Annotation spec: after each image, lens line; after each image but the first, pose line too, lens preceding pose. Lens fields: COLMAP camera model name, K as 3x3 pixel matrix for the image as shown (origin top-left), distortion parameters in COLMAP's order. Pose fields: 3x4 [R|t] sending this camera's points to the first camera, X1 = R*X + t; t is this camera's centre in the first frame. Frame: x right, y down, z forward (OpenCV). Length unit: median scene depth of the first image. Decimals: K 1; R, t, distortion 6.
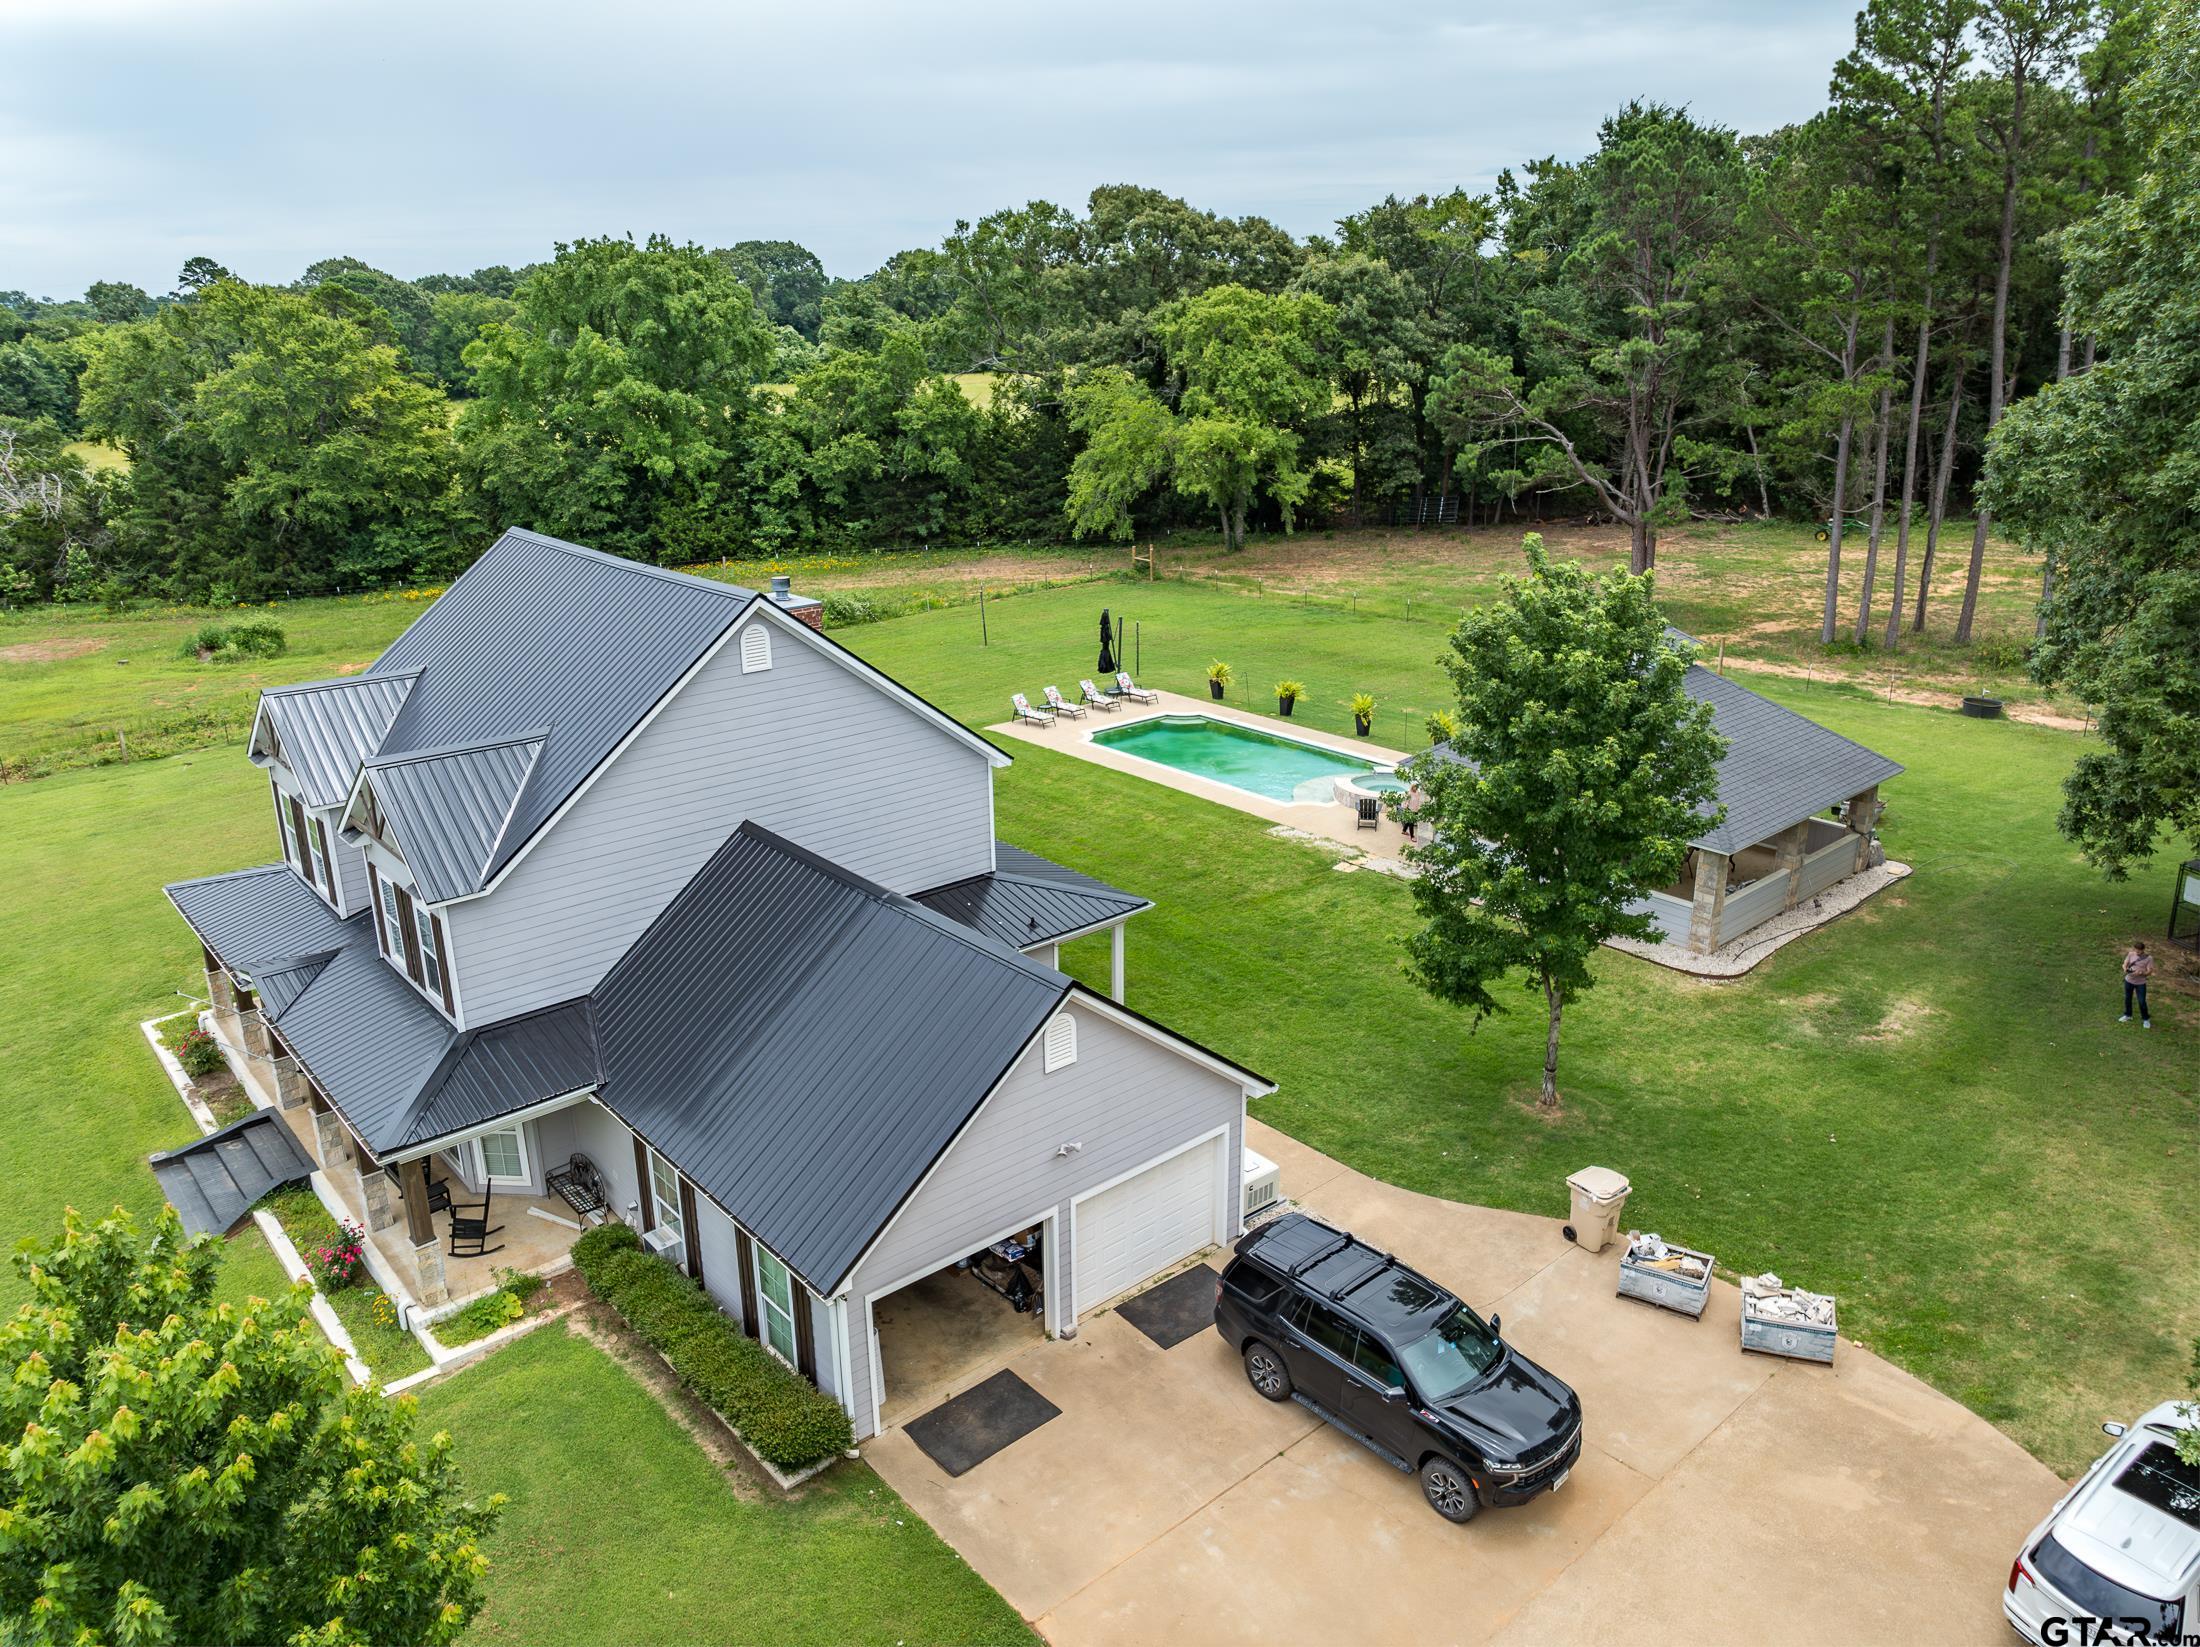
lens RADIAL K [[1547.7, 0, 1100.0], [0, 1547.7, 823.5], [0, 0, 1]] dist [-0.031344, -0.004578]
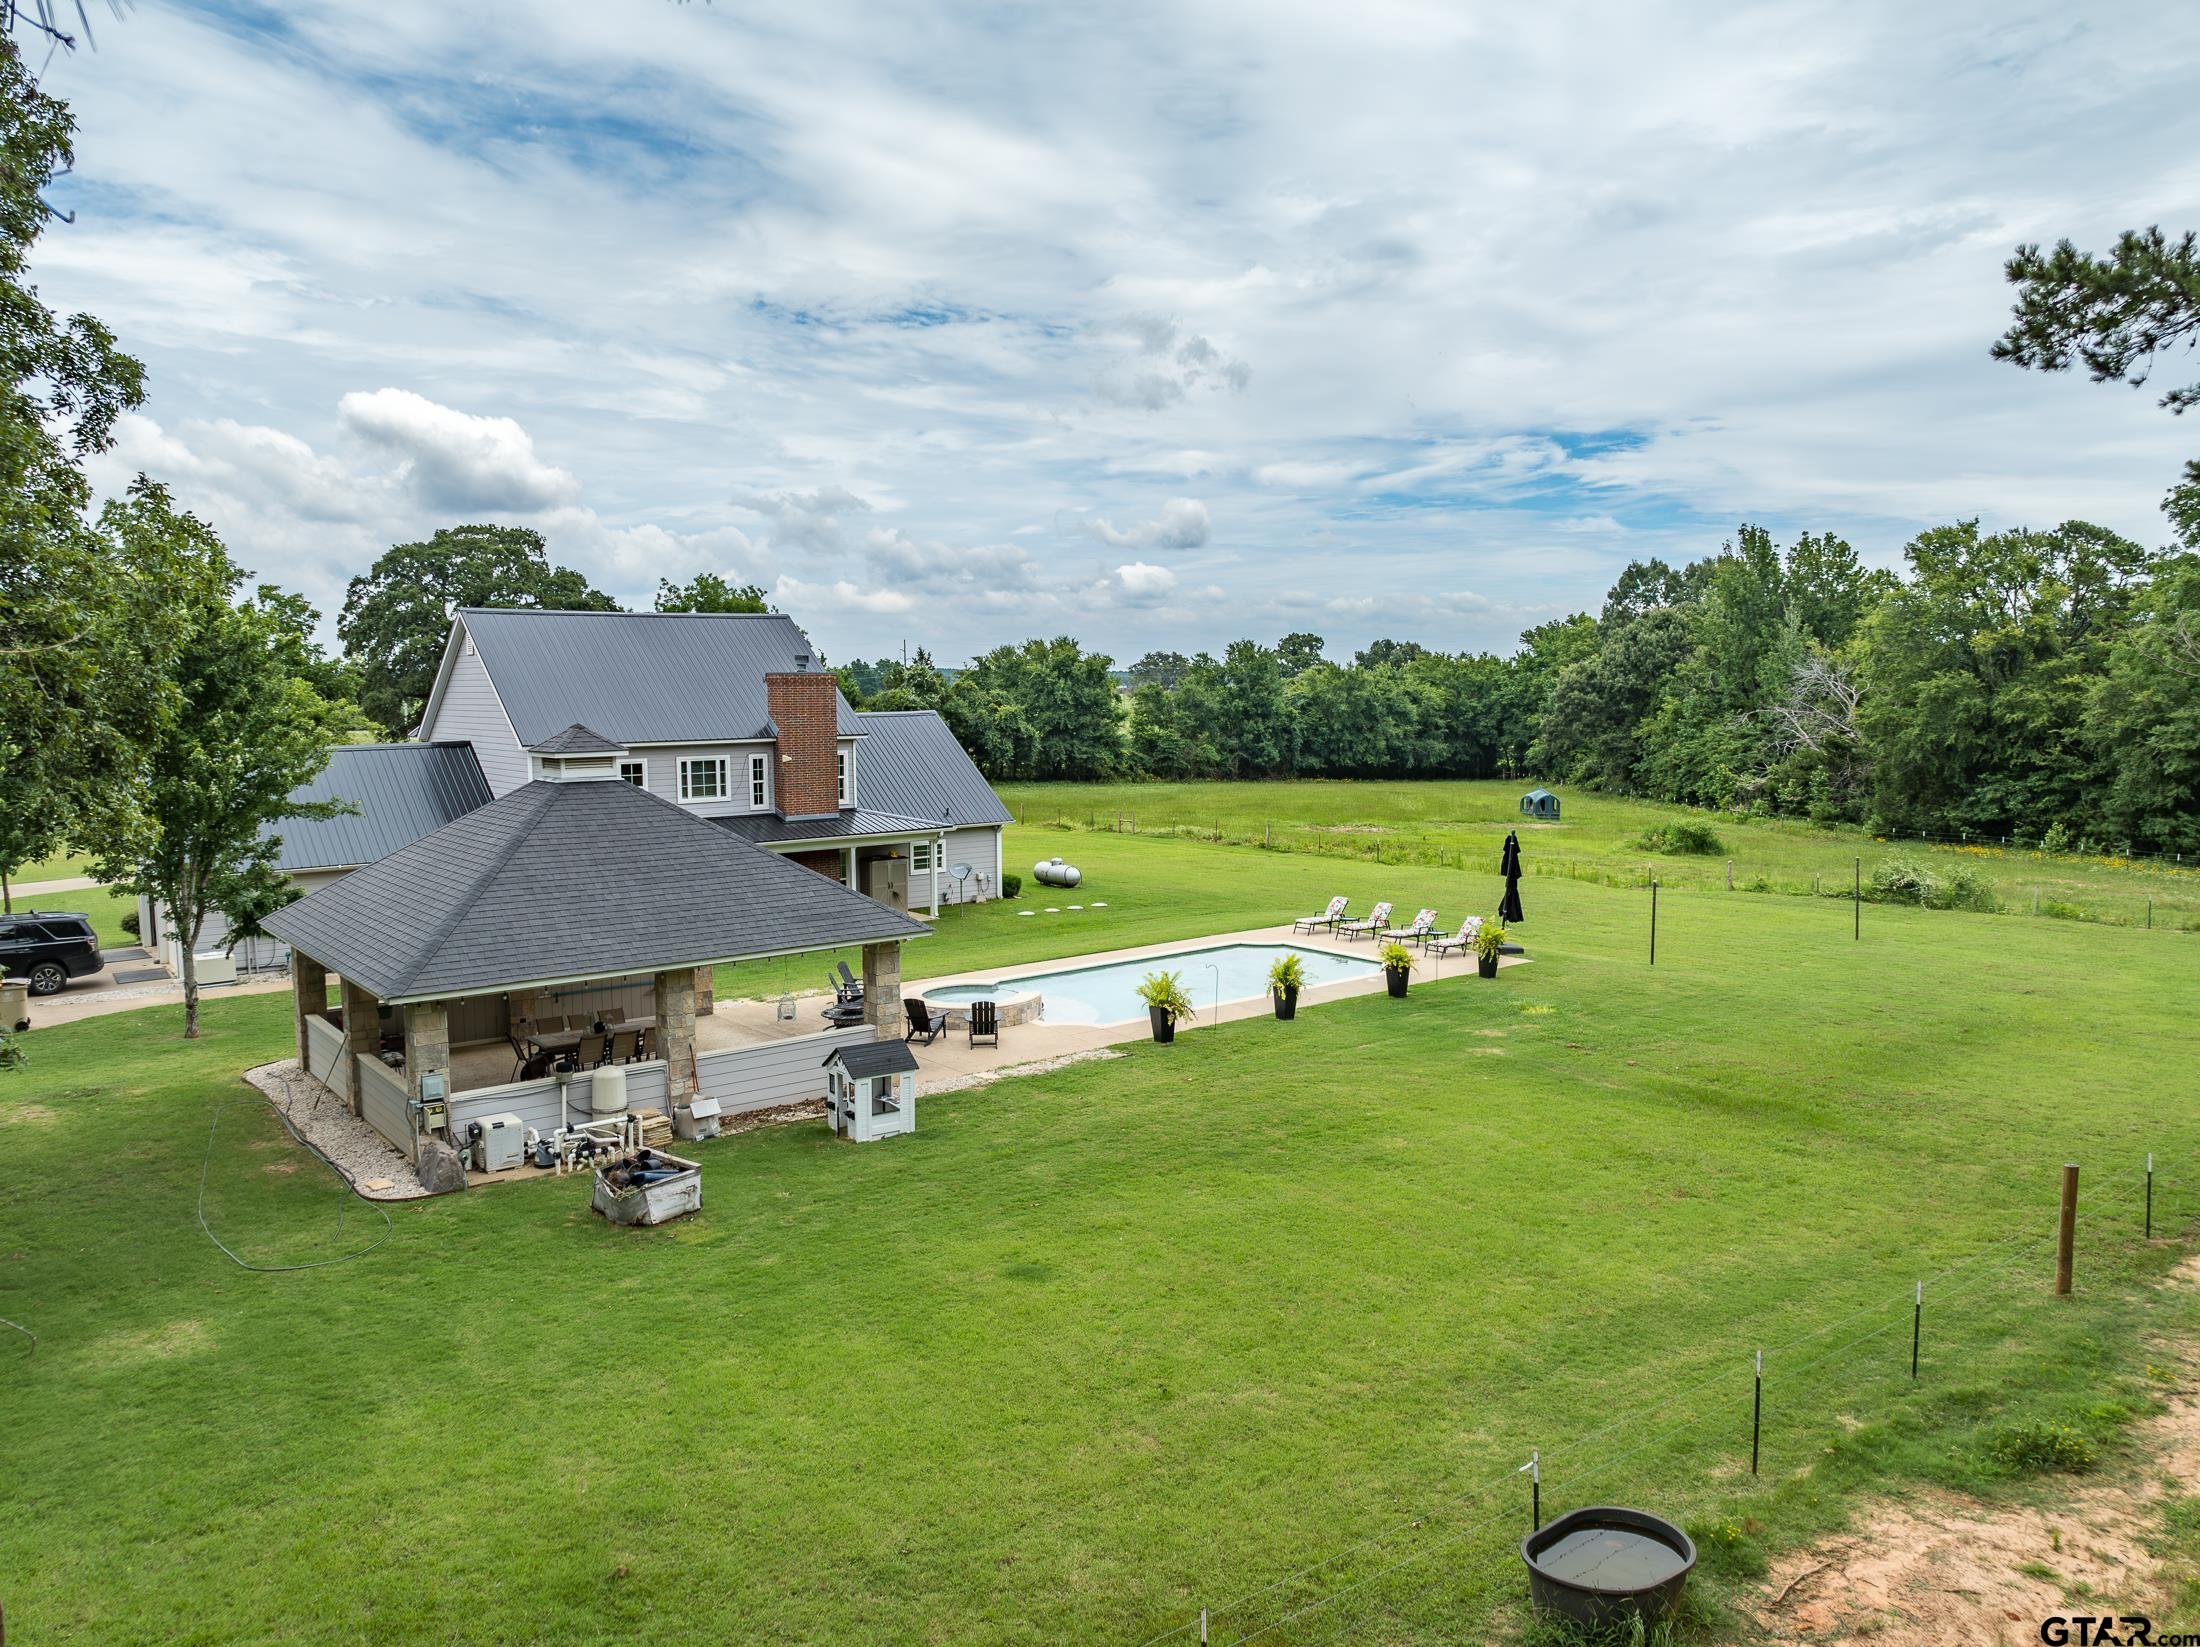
lens RADIAL K [[1547.7, 0, 1100.0], [0, 1547.7, 823.5], [0, 0, 1]] dist [-0.031344, -0.004578]
pose [[-0.043406, 0.103435, -0.993689, 0.511318], [-0.312211, 0.943407, 0.111839, -0.116227], [0.949021, 0.315095, -0.008657, 0.578901]]
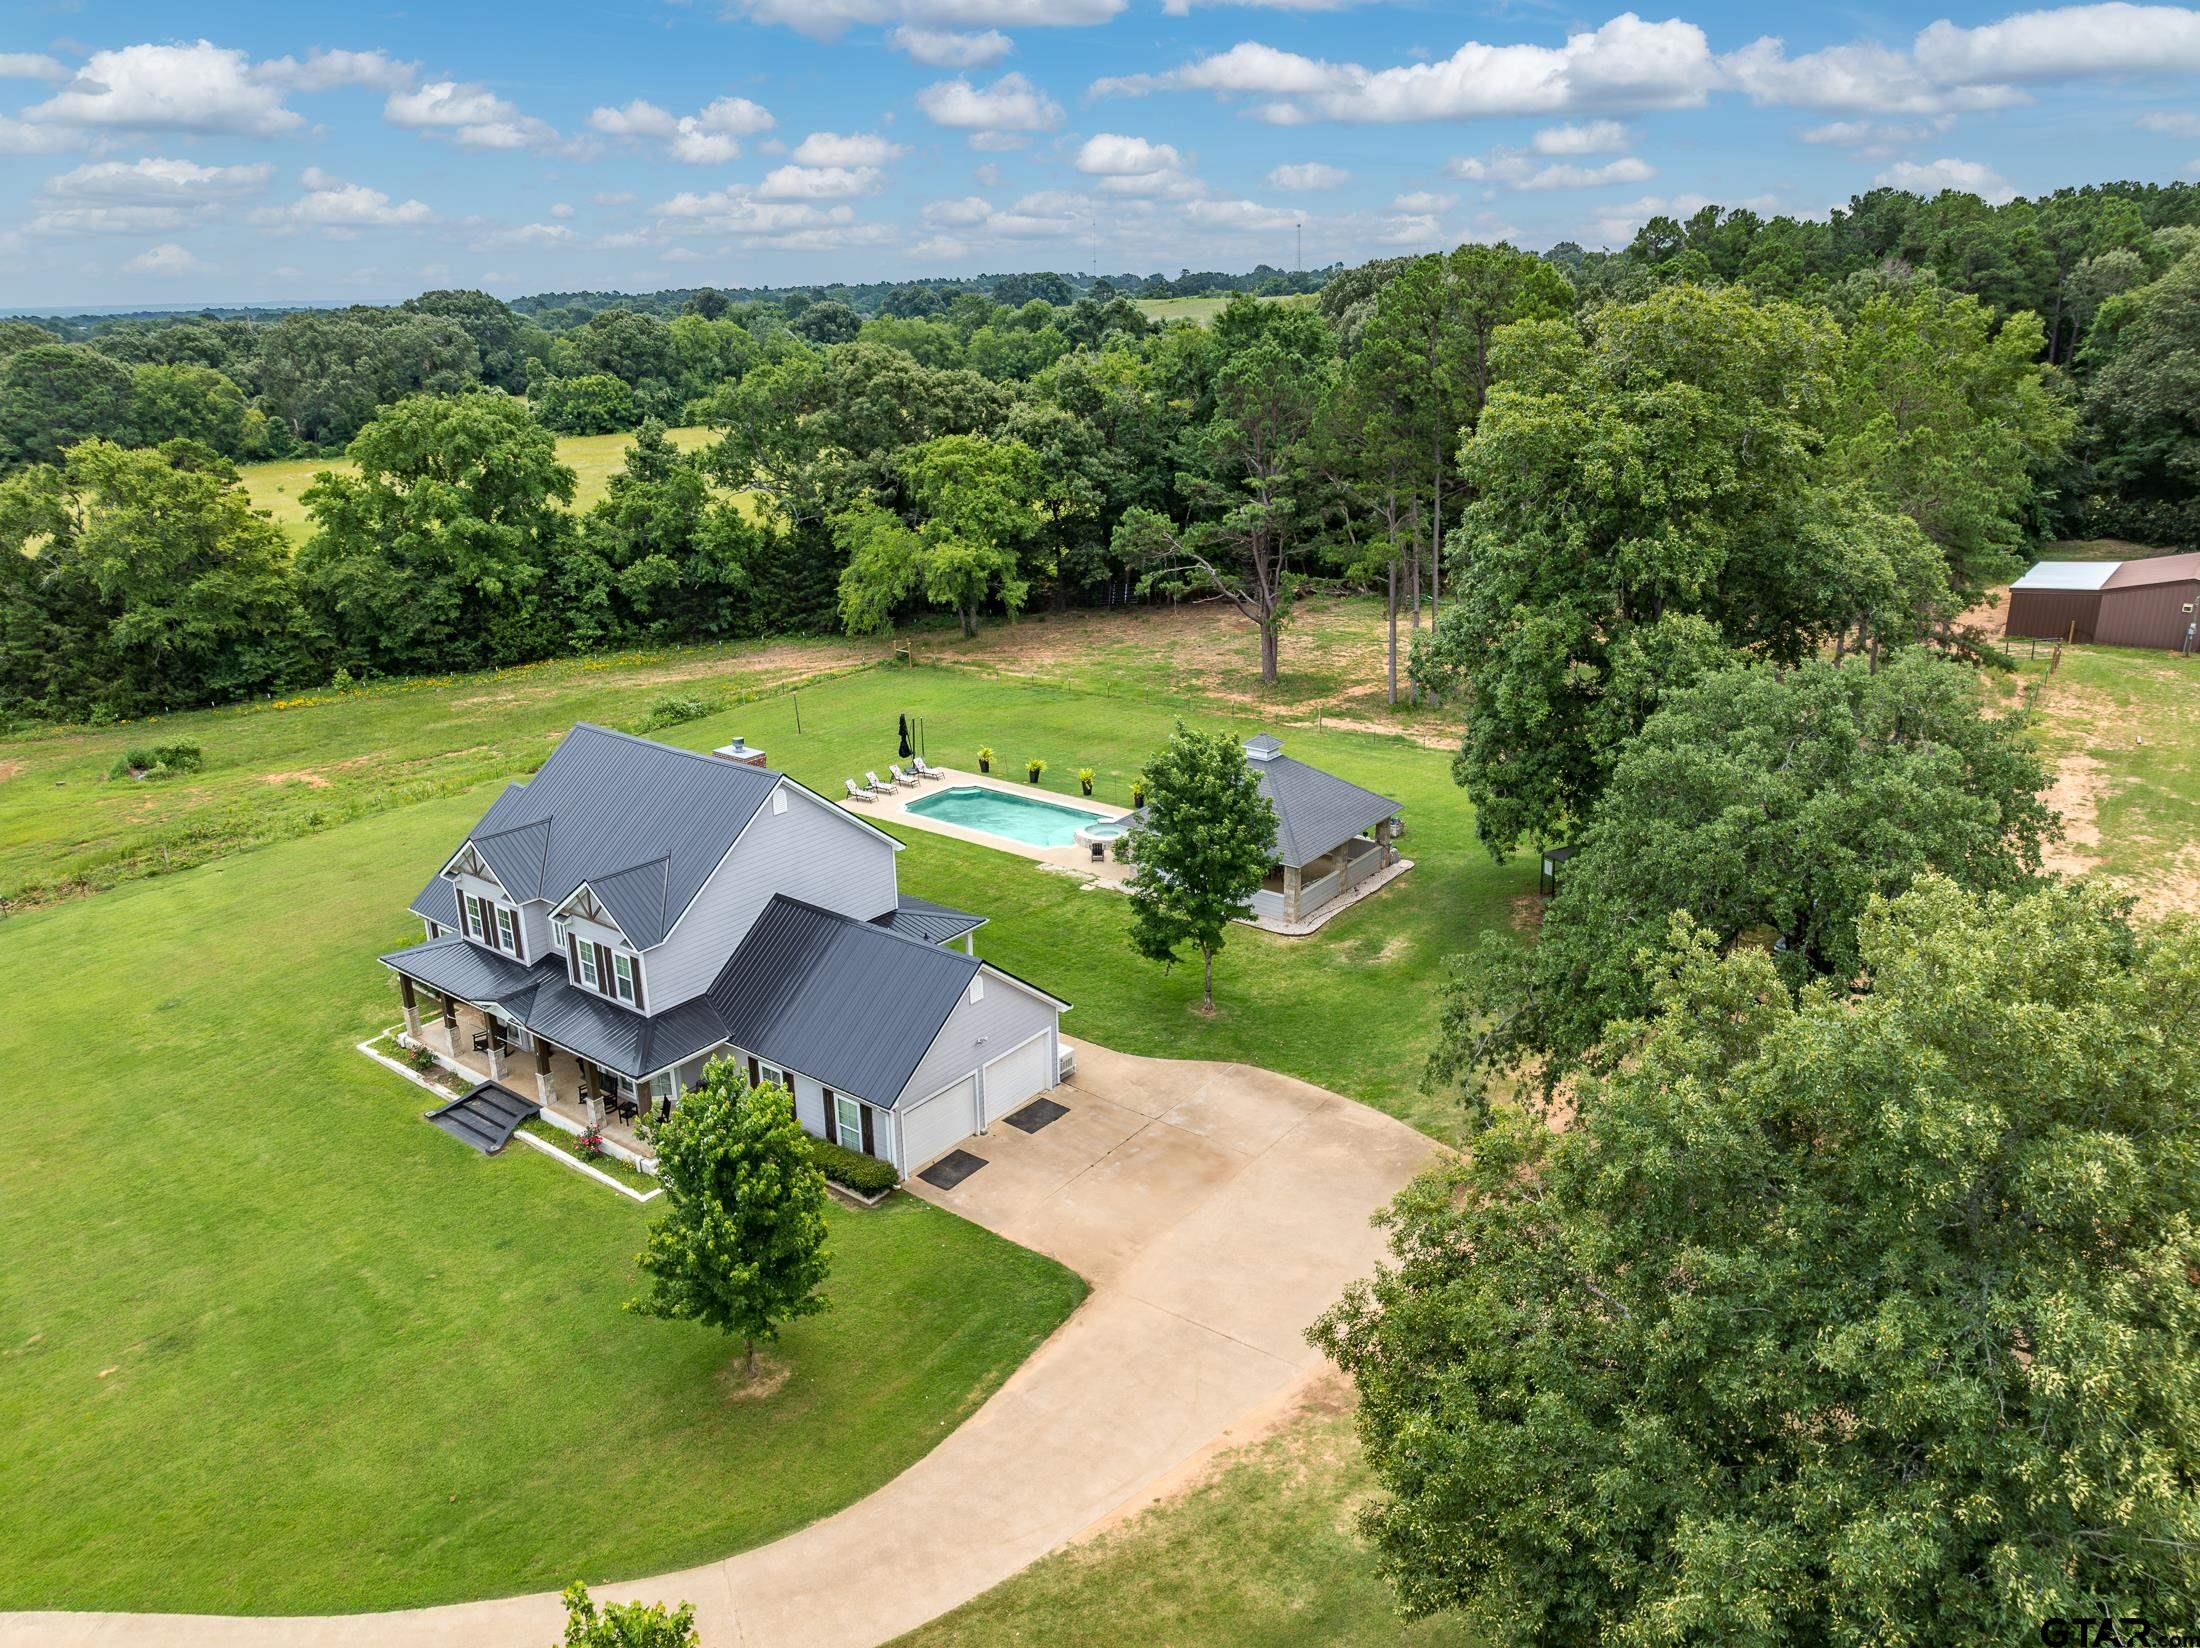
lens RADIAL K [[1547.7, 0, 1100.0], [0, 1547.7, 824.0], [0, 0, 1]] dist [-0.031344, -0.004578]
pose [[0.979741, -0.068514, 0.188182, -0.065125], [0.068724, 0.997621, 0.005416, -0.023024], [-0.188105, 0.007626, 0.982119, -0.302174]]
